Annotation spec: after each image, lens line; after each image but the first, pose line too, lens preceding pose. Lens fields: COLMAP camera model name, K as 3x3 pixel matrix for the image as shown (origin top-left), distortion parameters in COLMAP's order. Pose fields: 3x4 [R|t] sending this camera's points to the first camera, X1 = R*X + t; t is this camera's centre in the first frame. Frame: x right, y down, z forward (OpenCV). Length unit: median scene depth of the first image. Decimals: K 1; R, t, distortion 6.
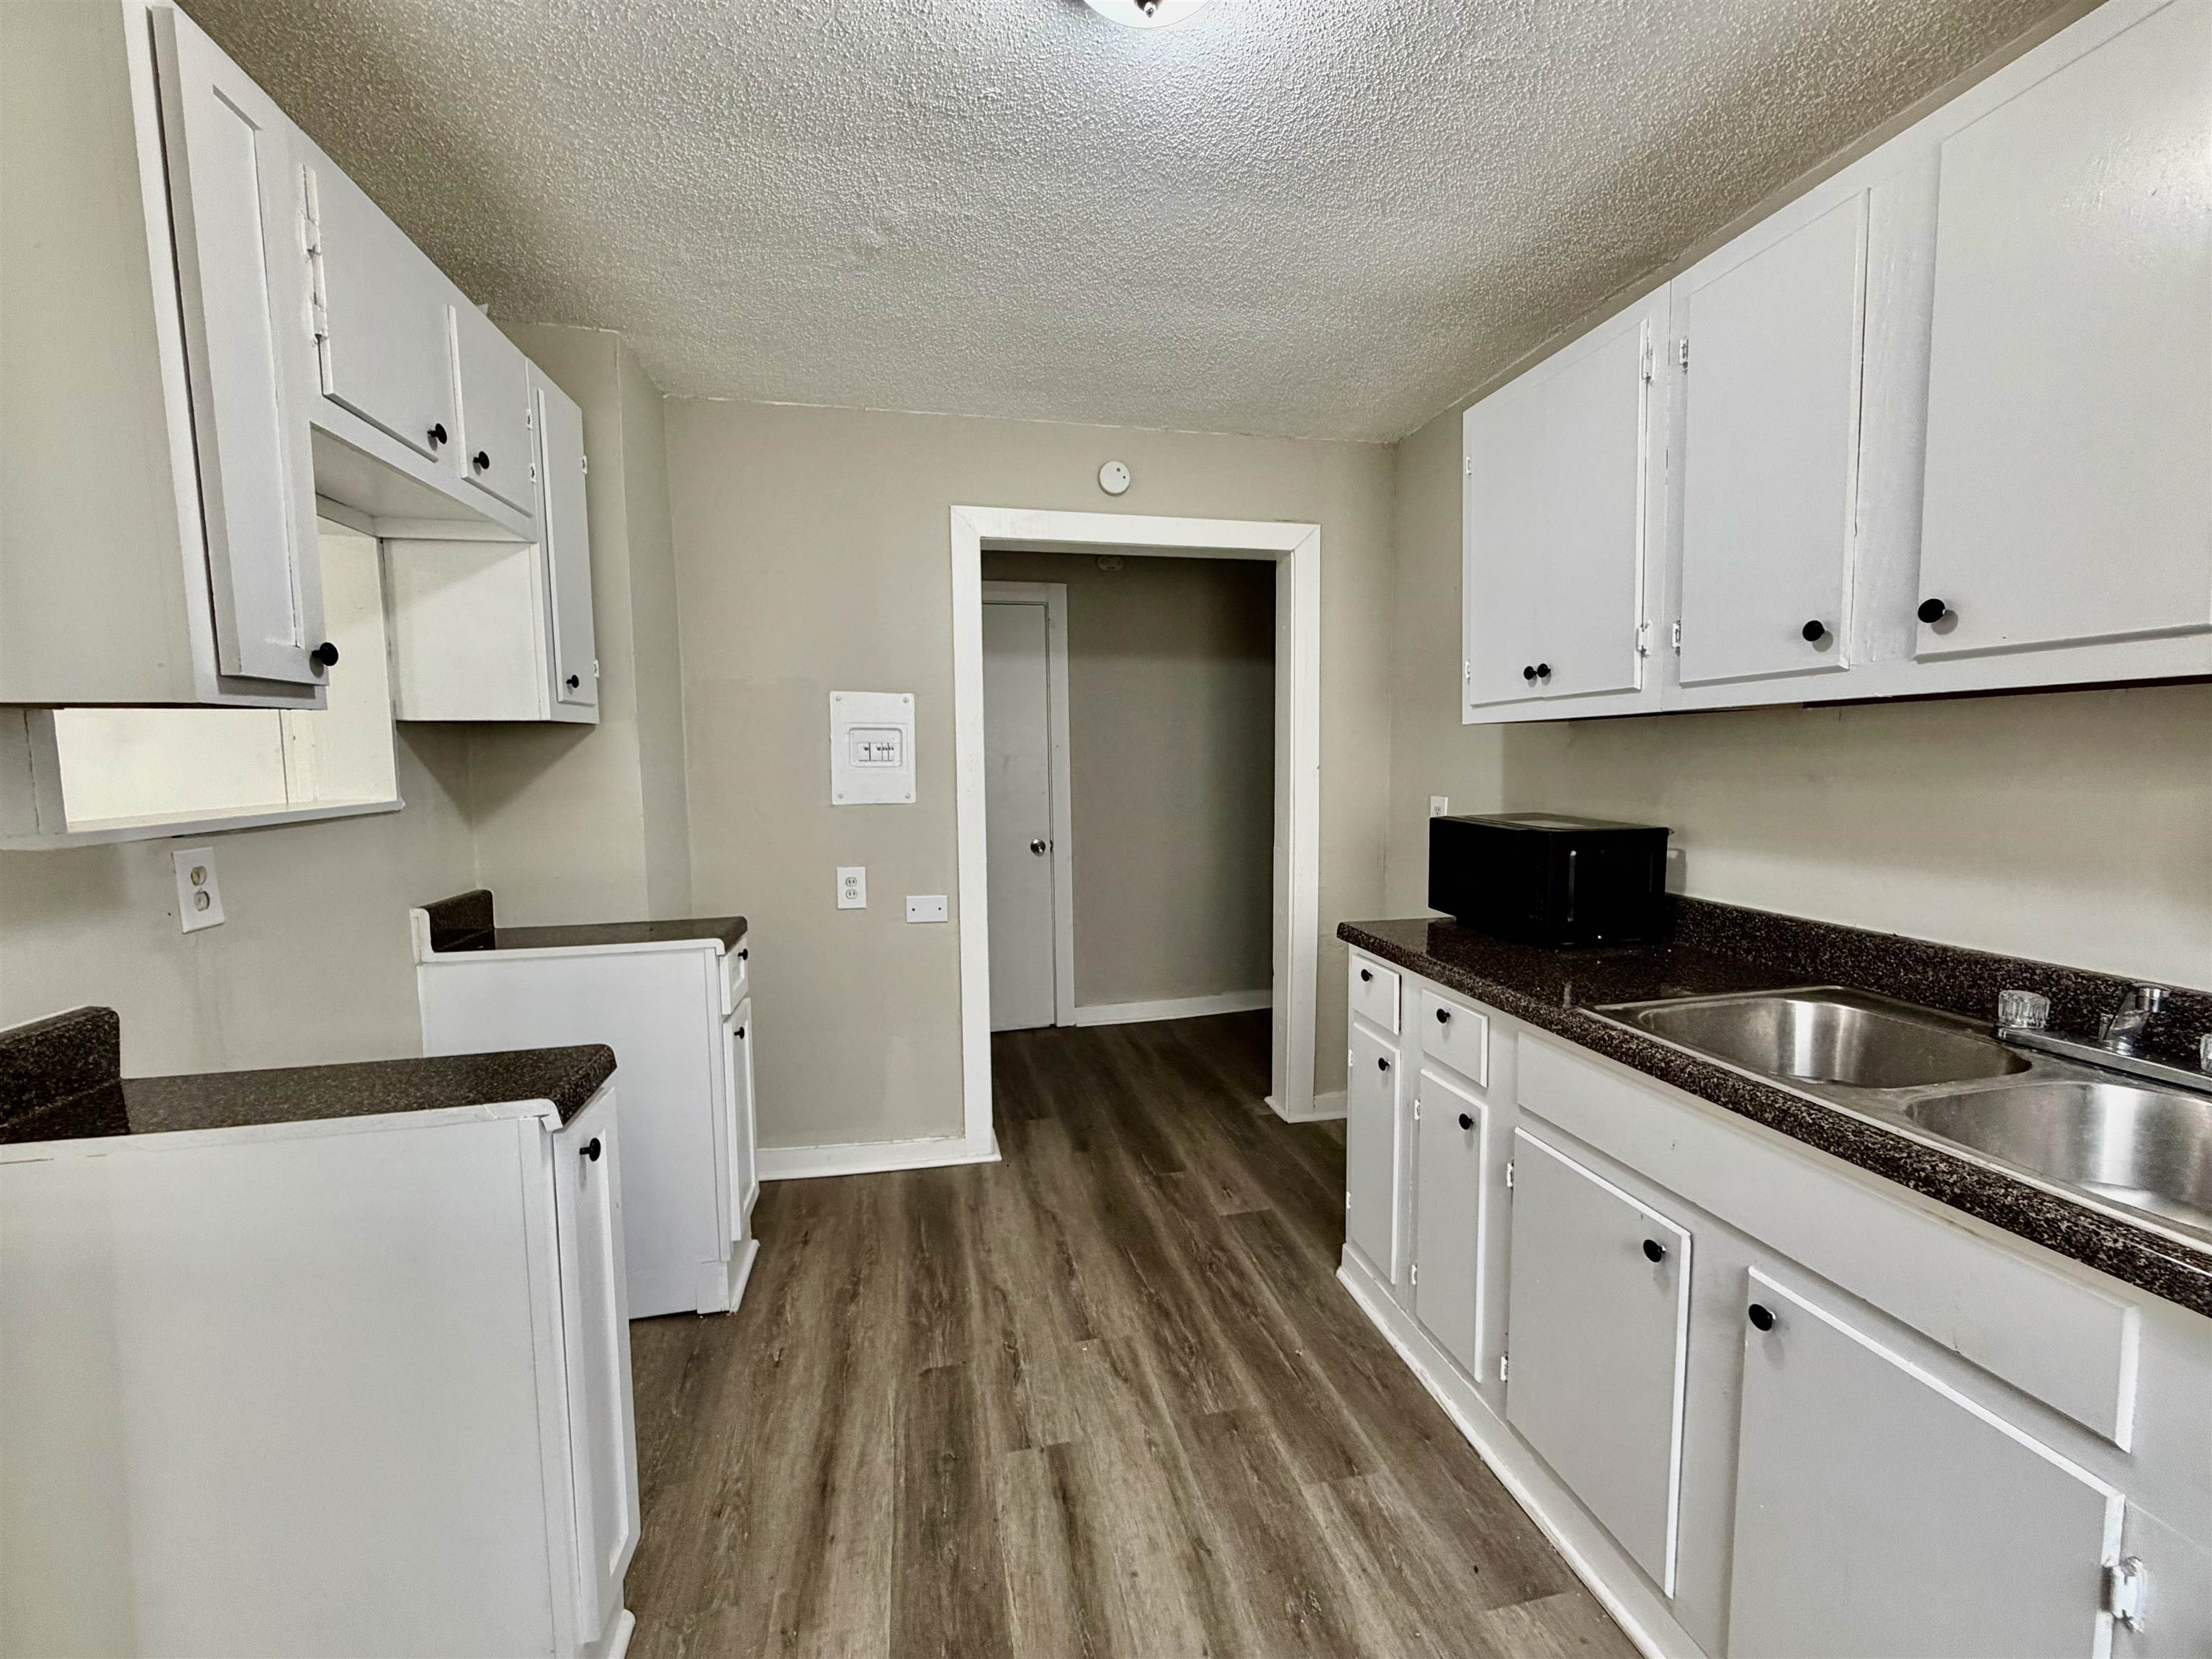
lens RADIAL K [[885.5, 0, 1098.2], [0, 885.5, 828.9], [0, 0, 1]] dist [0.003804, 0.000056]
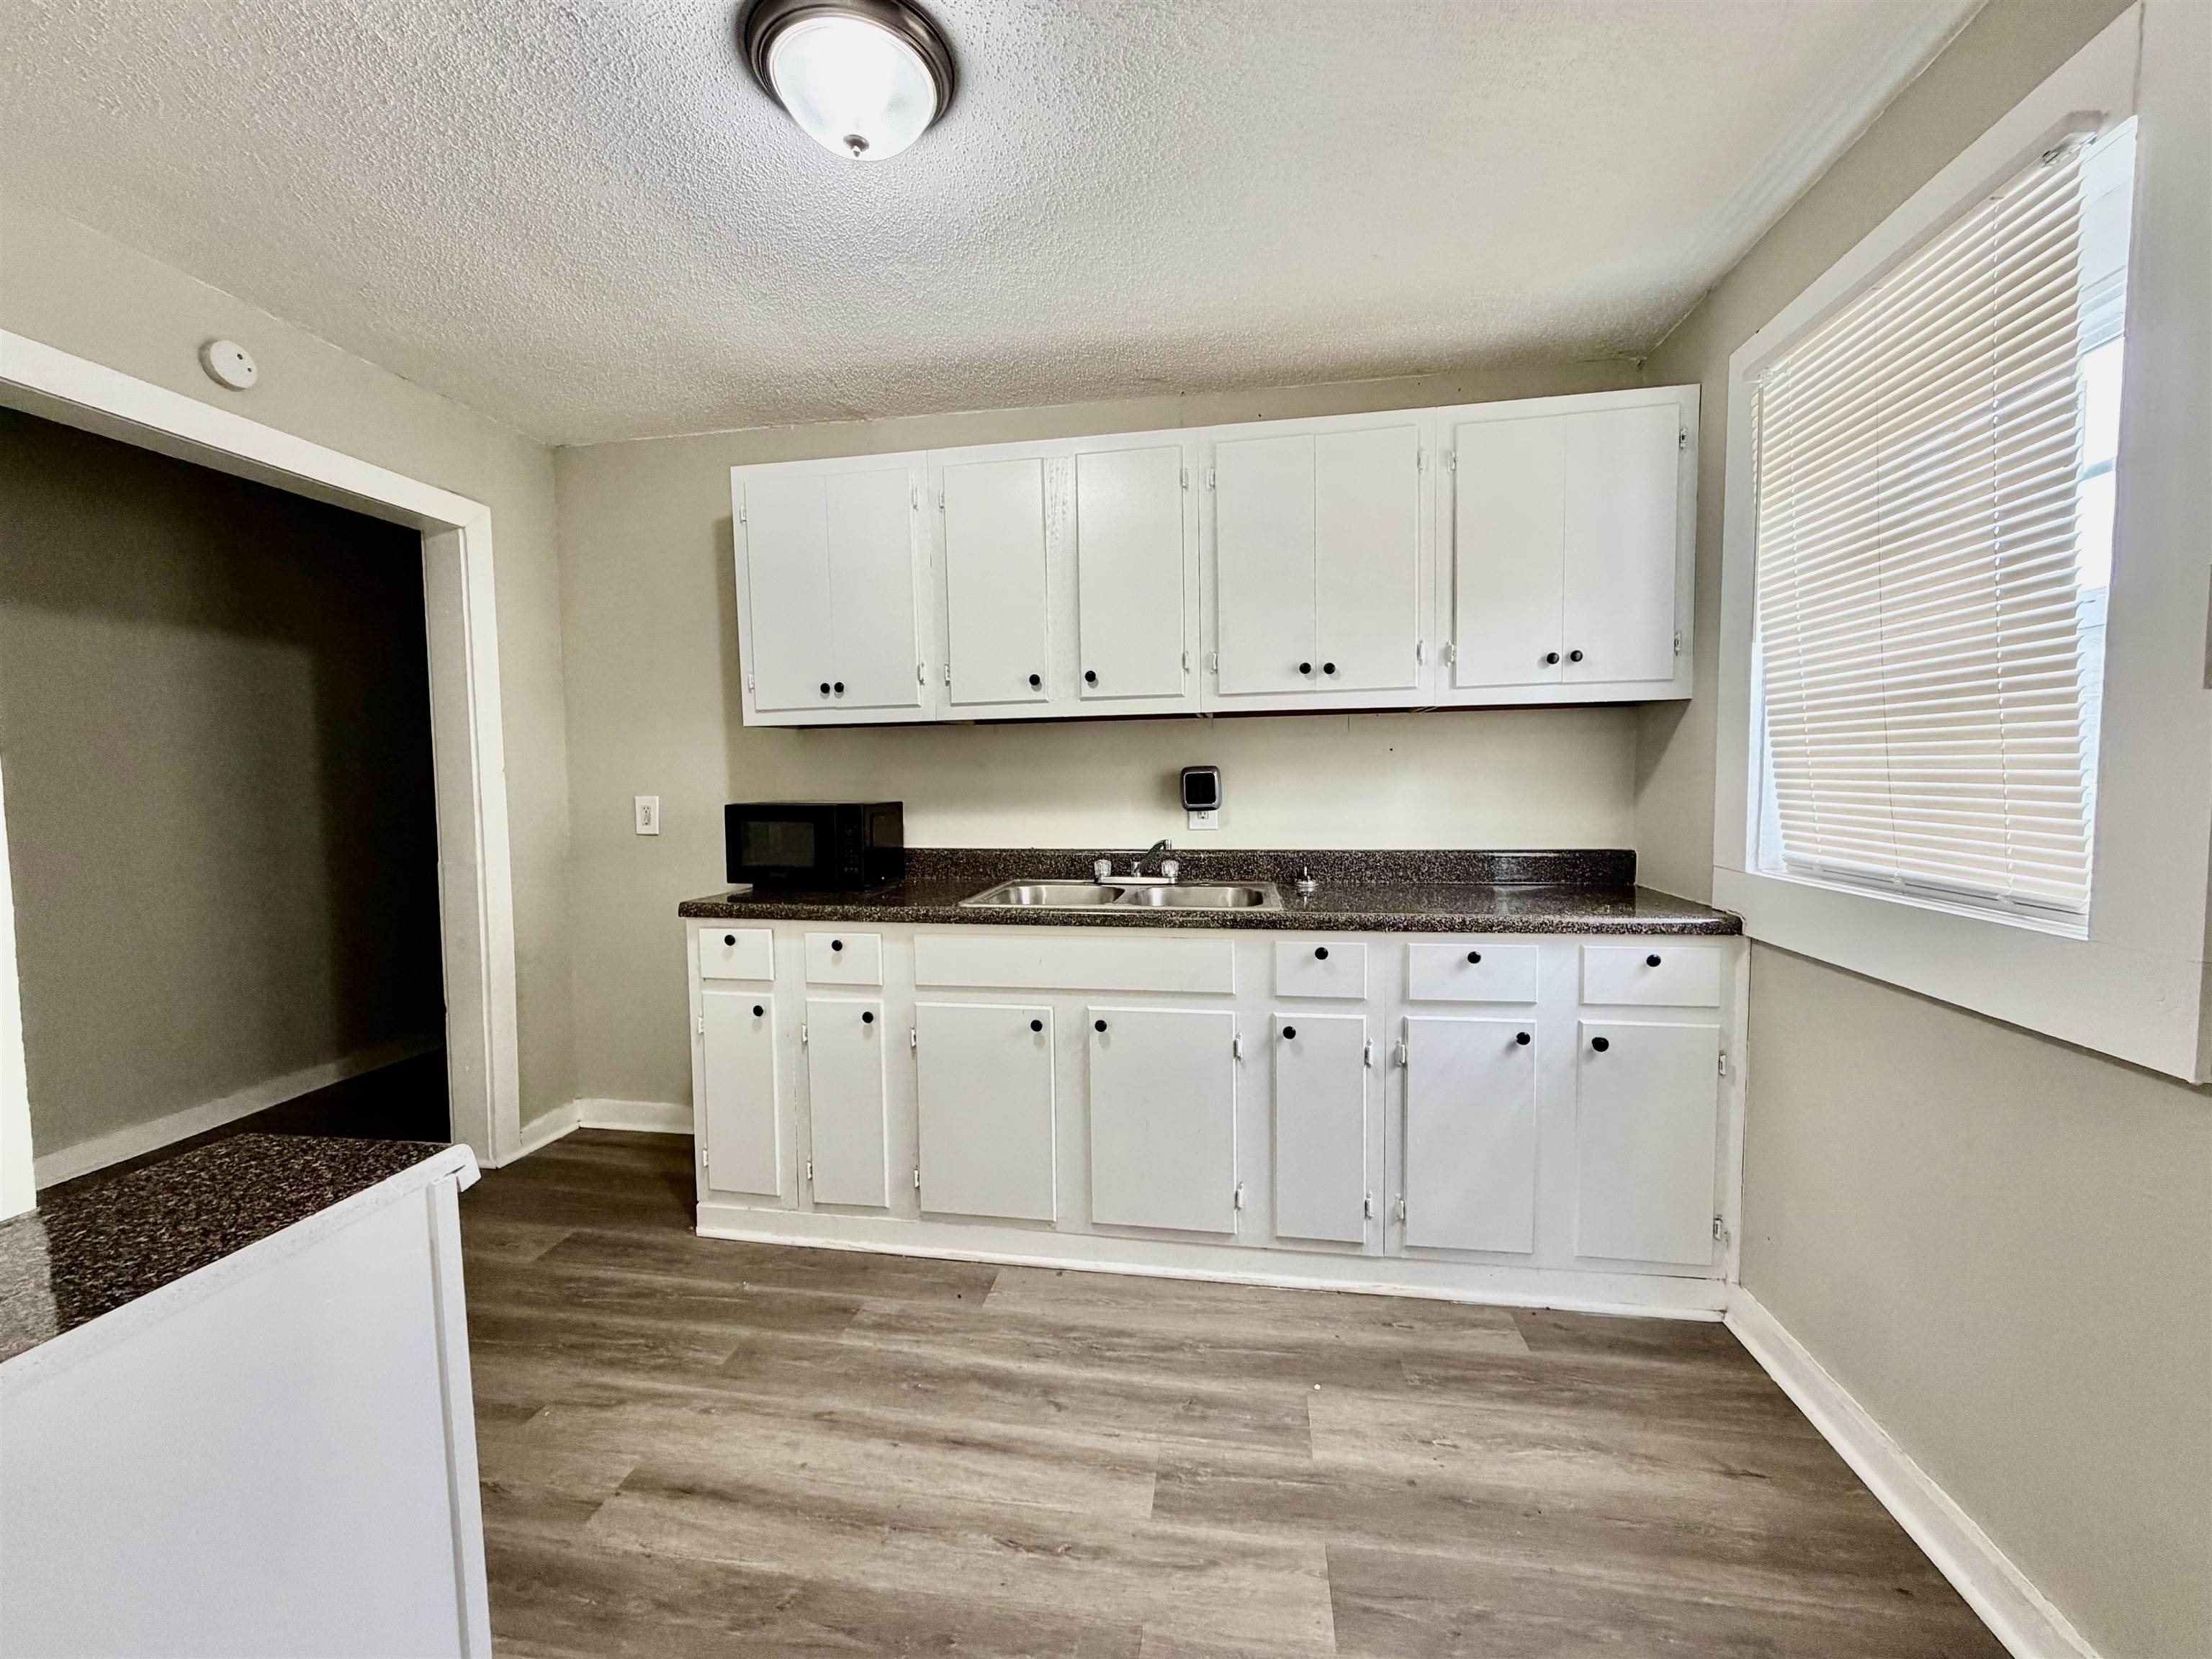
lens RADIAL K [[885.5, 0, 1097.0], [0, 885.5, 828.0], [0, 0, 1]] dist [0.003804, 0.000056]
pose [[0.365879, -0.041715, 0.929727, -0.726194], [0.084551, 0.996354, 0.011431, 0.063135], [-0.926814, 0.074427, 0.368072, 0.177458]]
